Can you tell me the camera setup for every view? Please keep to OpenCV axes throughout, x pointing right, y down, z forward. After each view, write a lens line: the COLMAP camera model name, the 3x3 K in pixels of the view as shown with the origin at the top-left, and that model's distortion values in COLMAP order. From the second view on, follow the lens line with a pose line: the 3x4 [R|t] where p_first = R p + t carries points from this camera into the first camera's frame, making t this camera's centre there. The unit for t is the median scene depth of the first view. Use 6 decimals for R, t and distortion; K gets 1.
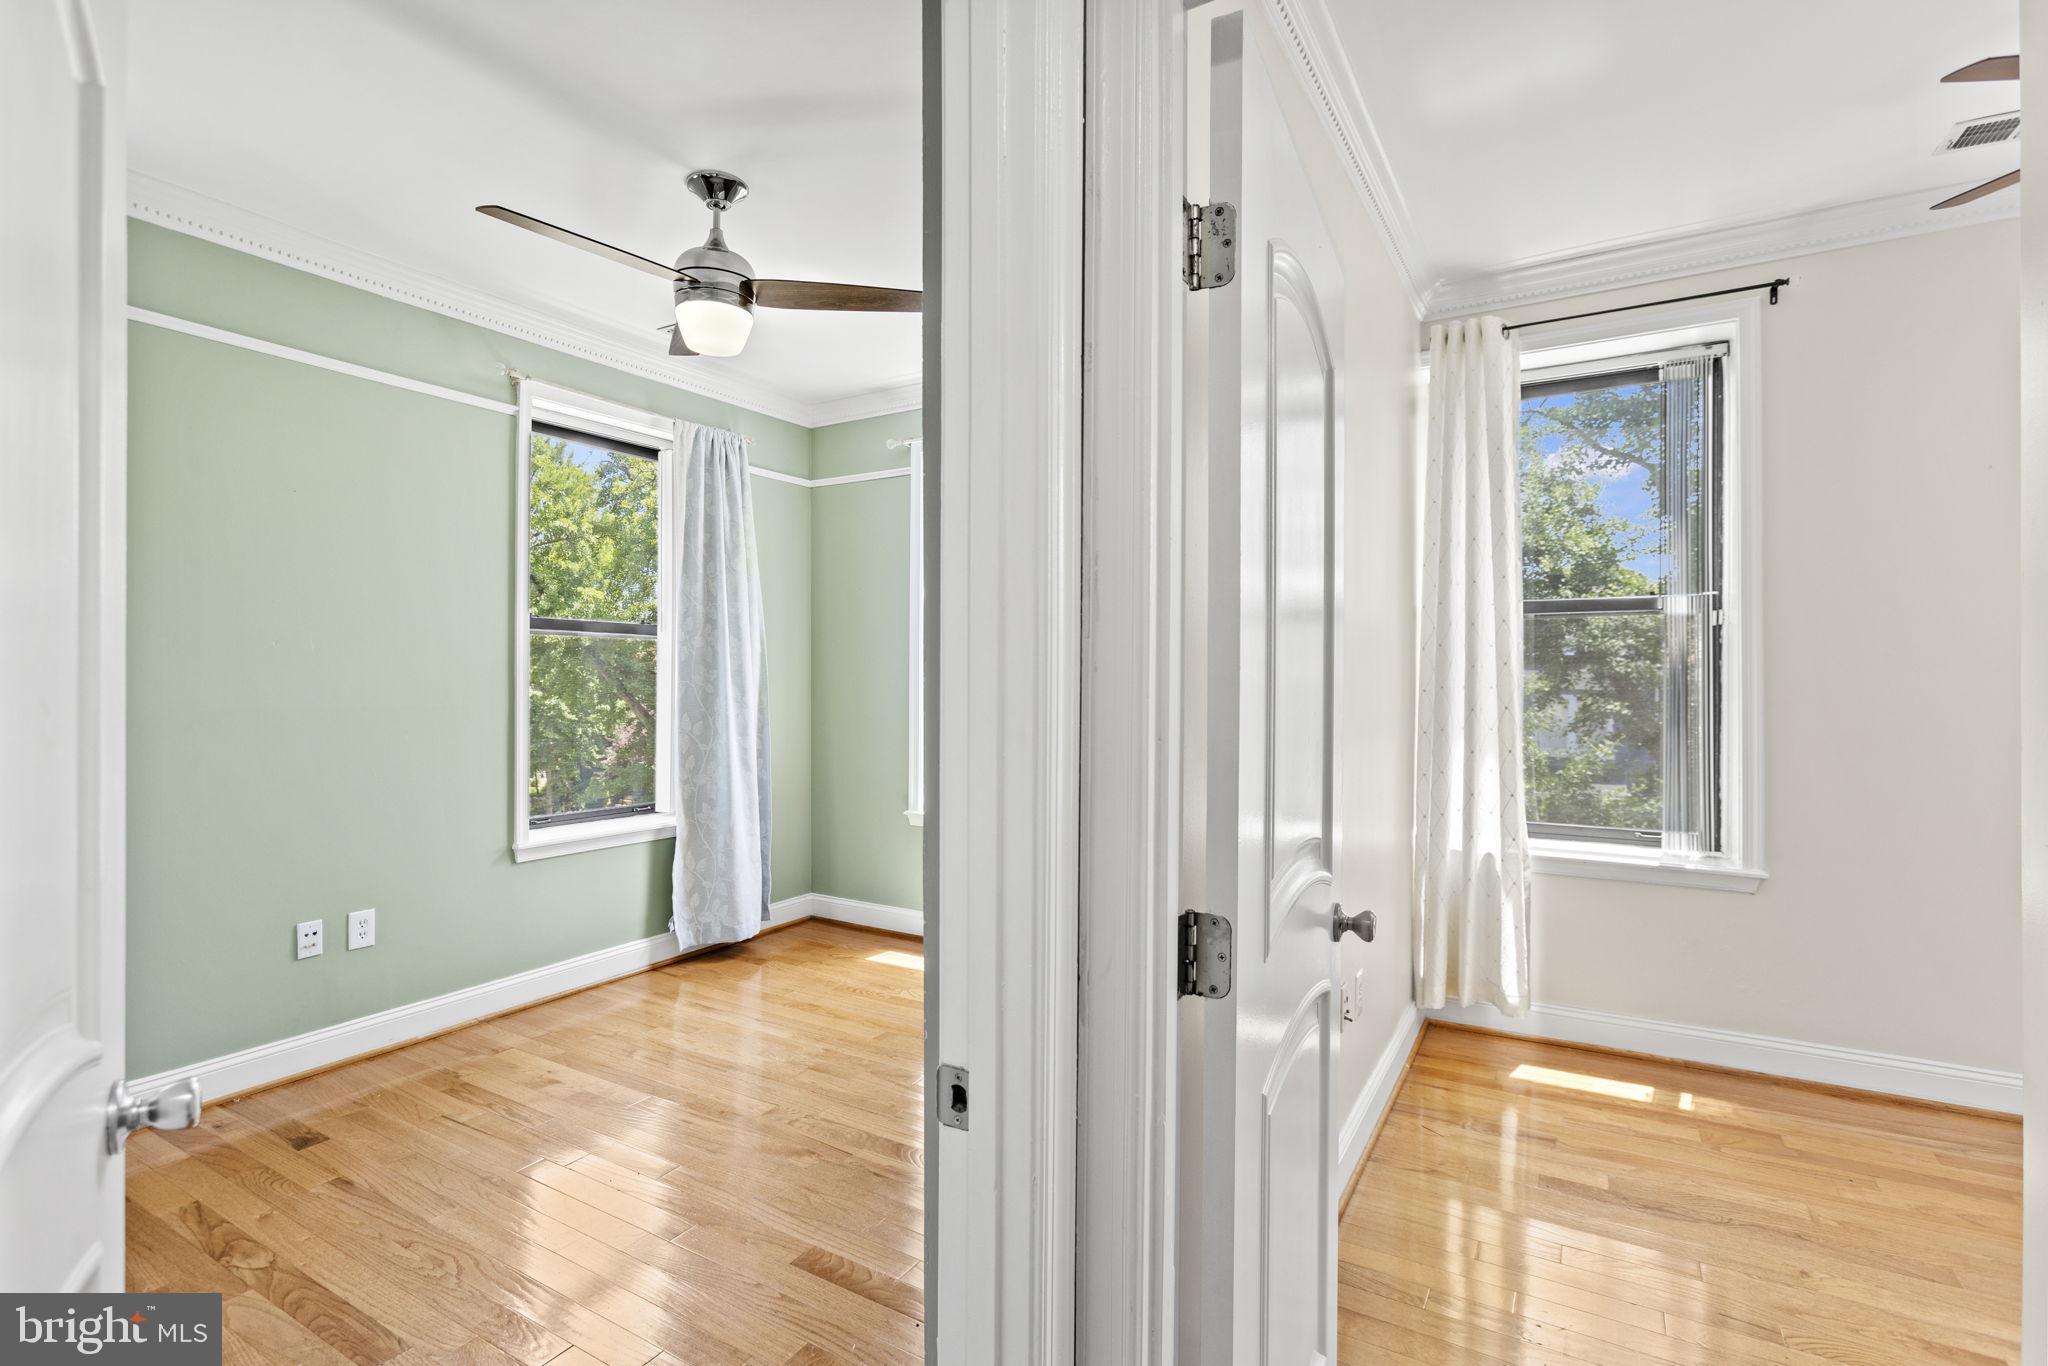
lens RADIAL K [[977.2, 0, 988.3], [0, 977.2, 690.1], [0, 0, 1]] dist [0.002431, 0.000829]
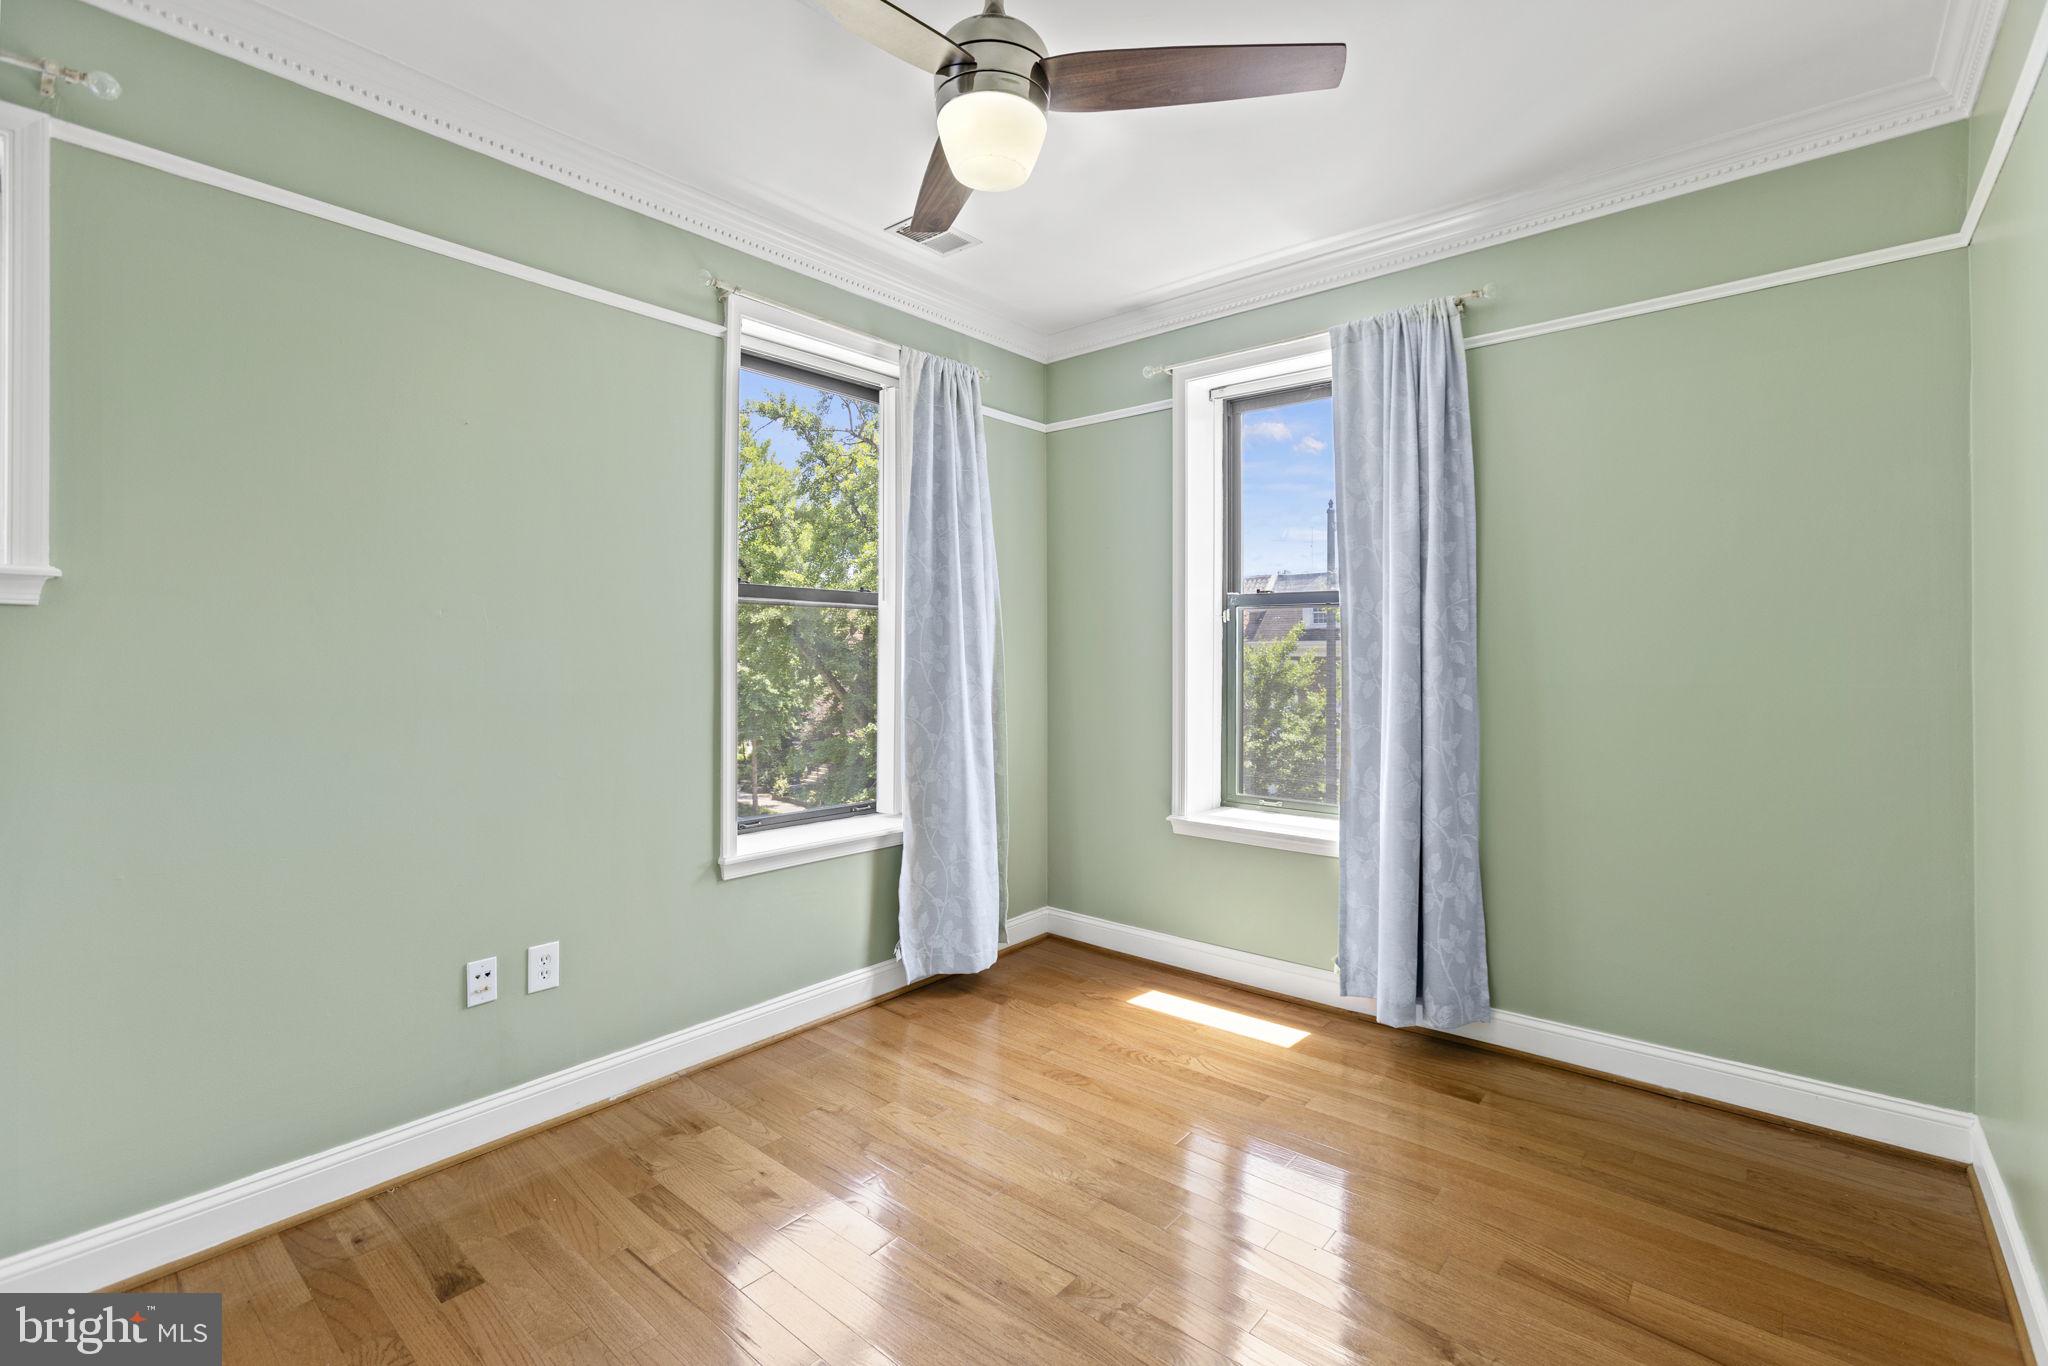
lens RADIAL K [[916.4, 0, 990.3], [0, 916.4, 655.1], [0, 0, 1]] dist [-0.001031, -0.000073]
pose [[0.985601, -0.003999, -0.169041, -0.108923], [0.002068, 0.999931, -0.011602, -0.002884], [0.169075, 0.011086, 0.985541, 0.231742]]
